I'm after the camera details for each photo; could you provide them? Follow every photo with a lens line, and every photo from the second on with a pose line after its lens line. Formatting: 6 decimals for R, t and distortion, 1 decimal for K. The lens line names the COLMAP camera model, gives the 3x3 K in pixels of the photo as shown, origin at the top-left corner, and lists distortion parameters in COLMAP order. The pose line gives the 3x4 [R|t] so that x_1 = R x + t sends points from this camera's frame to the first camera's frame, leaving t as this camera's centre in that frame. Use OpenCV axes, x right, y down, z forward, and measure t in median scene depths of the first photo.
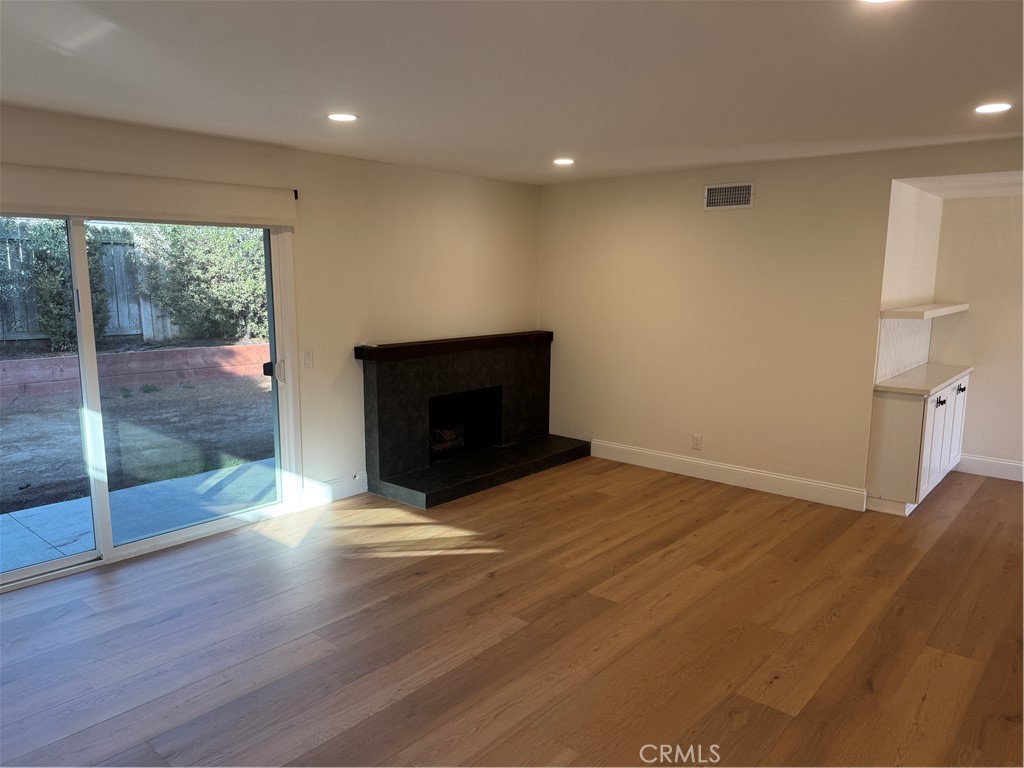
lens RADIAL K [[717.1, 0, 503.2], [0, 717.1, 388.6], [0, 0, 1]] dist [0.092283, -0.121339]
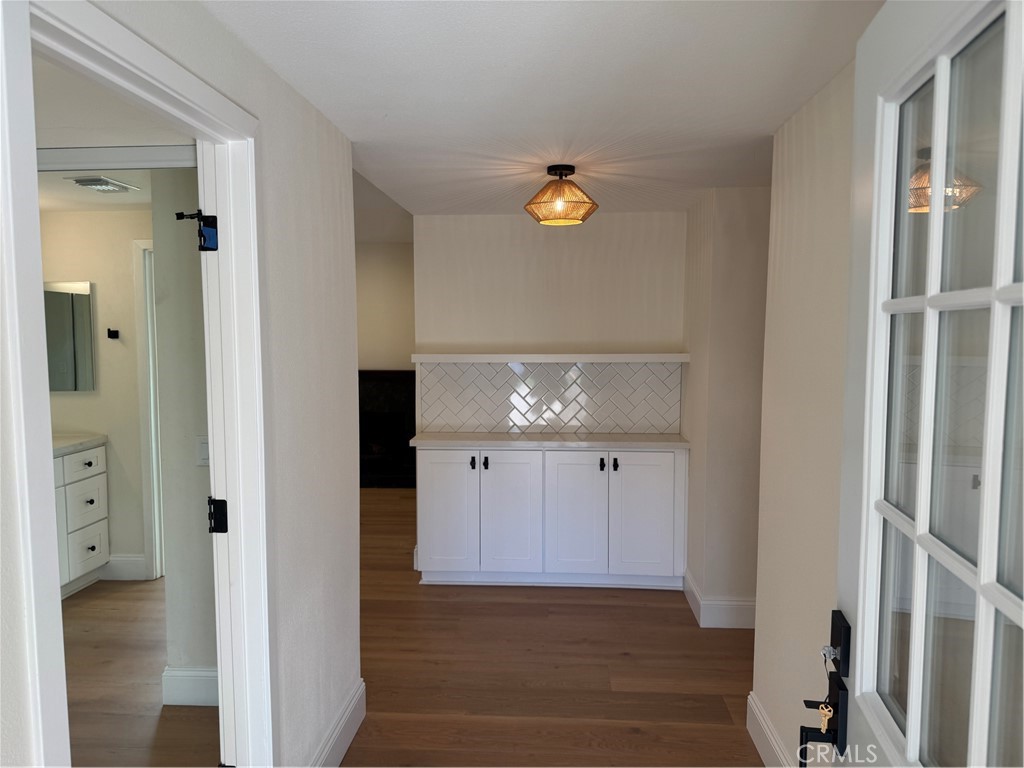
lens RADIAL K [[721.6, 0, 506.6], [0, 721.6, 385.8], [0, 0, 1]] dist [0.081302, -0.103232]
pose [[0.587131, 0.057644, -0.807437, 1.401970], [-0.125451, 0.991890, -0.020410, -0.061636], [0.799712, 0.113277, 0.589600, 0.573234]]
